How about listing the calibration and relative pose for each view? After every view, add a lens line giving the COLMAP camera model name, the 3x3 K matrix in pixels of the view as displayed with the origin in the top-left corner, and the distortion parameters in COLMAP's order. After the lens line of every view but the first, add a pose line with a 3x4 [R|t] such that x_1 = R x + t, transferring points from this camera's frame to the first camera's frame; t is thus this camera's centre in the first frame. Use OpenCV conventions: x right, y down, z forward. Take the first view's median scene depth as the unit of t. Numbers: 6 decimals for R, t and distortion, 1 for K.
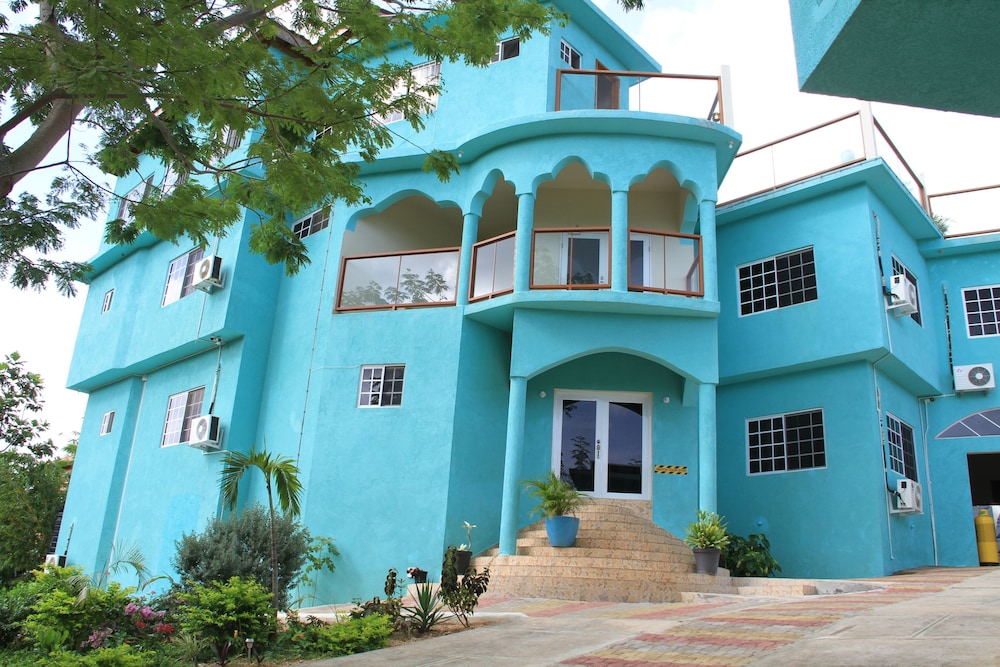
lens RADIAL K [[796.9, 0, 500.0], [0, 796.9, 333.5], [0, 0, 1]] dist [-0.169082, 0.112298]
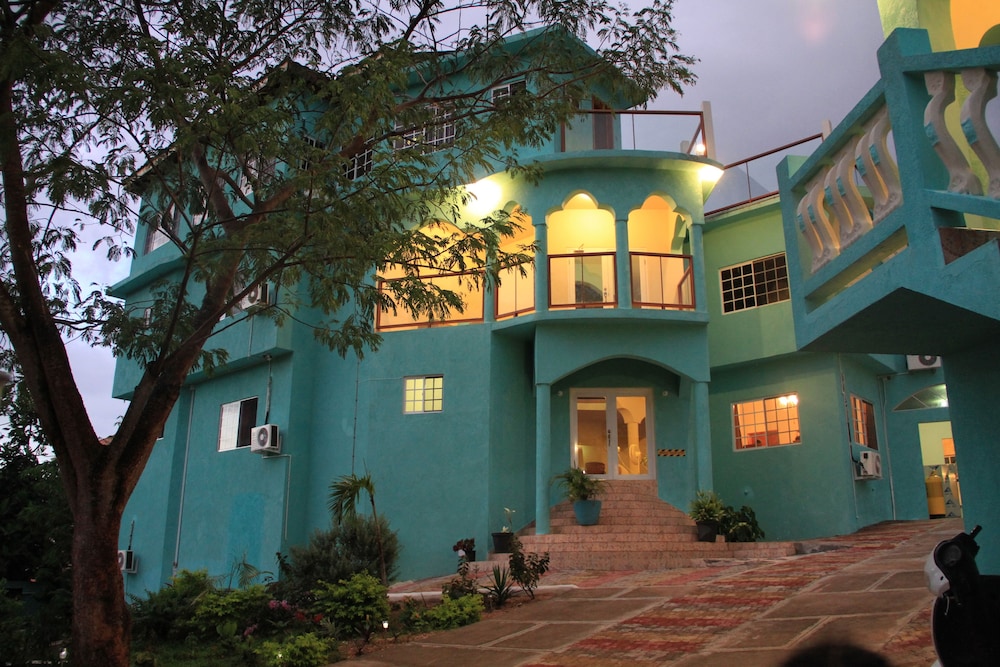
lens RADIAL K [[796.9, 0, 500.0], [0, 796.9, 333.5], [0, 0, 1]] dist [-0.169082, 0.112298]
pose [[0.998337, -0.044352, 0.036817, -0.076319], [0.042289, 0.997588, 0.055045, -0.082782], [-0.039169, -0.053396, 0.997805, -0.164839]]
